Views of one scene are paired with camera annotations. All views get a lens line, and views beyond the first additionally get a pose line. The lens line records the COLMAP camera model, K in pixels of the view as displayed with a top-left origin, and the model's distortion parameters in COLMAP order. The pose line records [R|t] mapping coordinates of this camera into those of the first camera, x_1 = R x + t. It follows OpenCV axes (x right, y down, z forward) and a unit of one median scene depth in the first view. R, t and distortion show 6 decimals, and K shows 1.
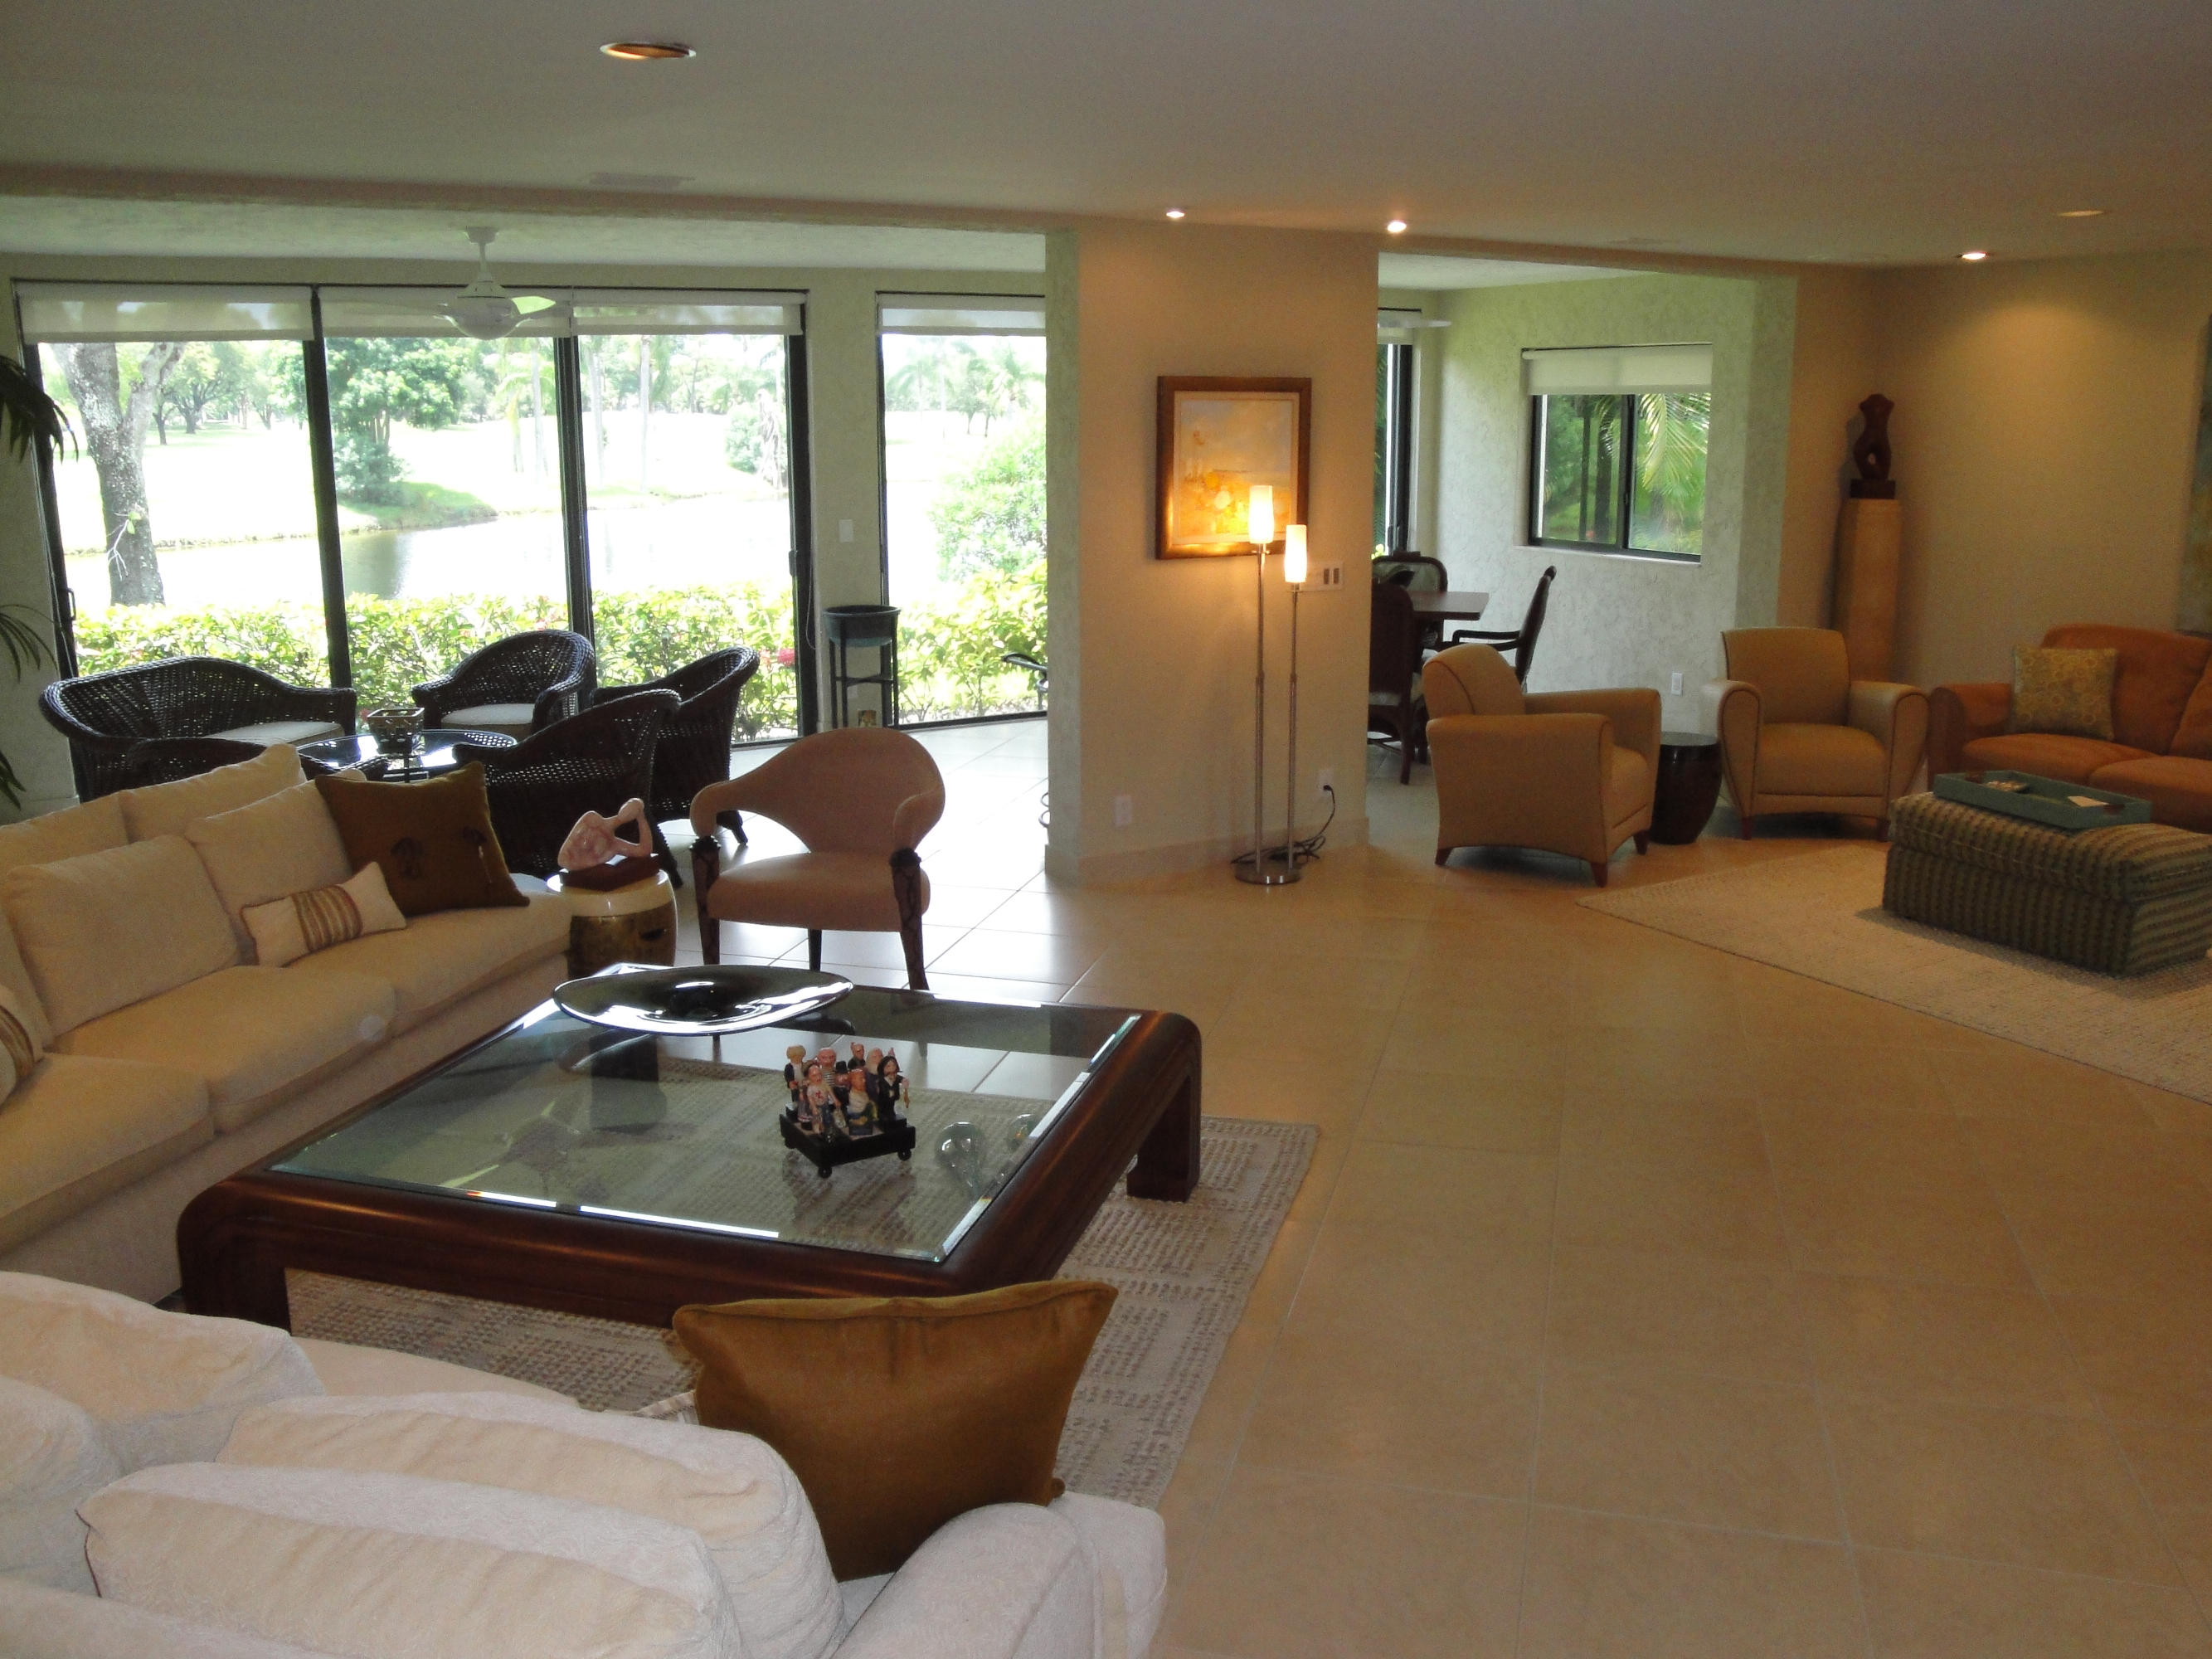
lens RADIAL K [[1822.4, 0, 1118.0], [0, 1822.4, 830.3], [0, 0, 1]] dist [-0.161759, 0.146852]
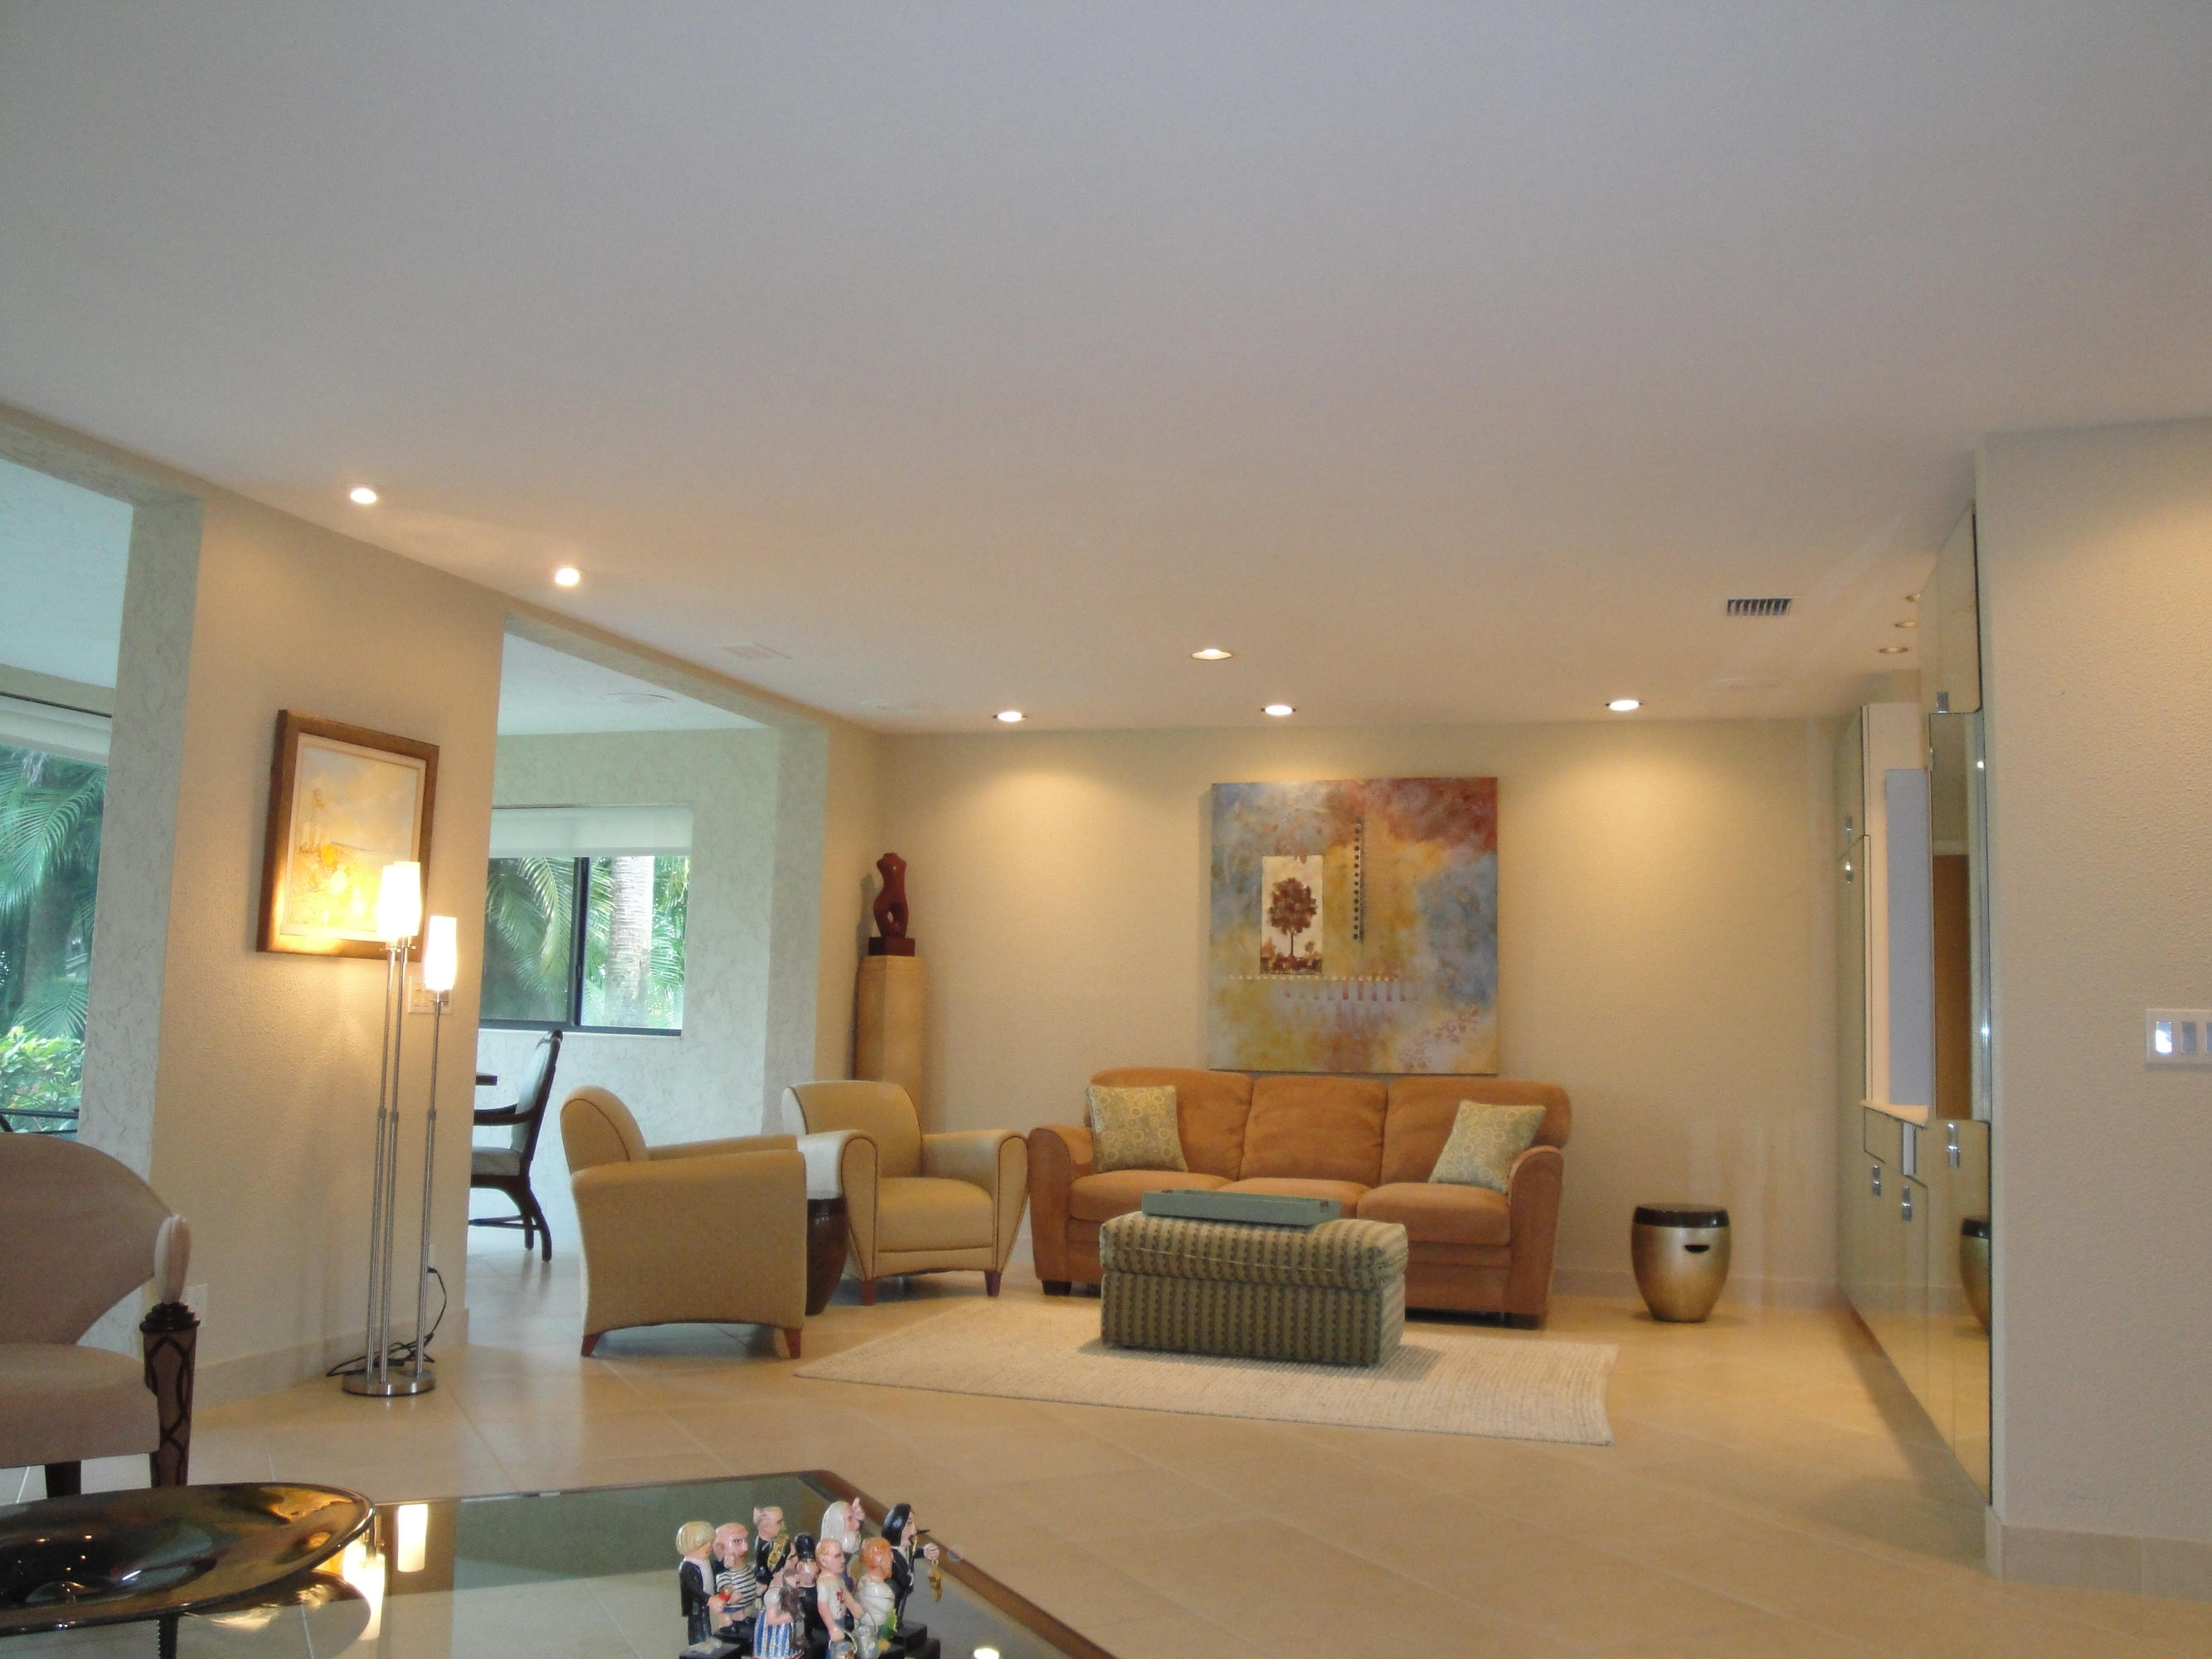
lens RADIAL K [[1822.4, 0, 1118.0], [0, 1822.4, 830.3], [0, 0, 1]] dist [-0.161759, 0.146852]
pose [[0.730072, 0.094399, 0.676819, -0.198014], [0.126220, 0.954746, -0.269313, 0.037711], [-0.671613, 0.282046, 0.685118, 0.242818]]
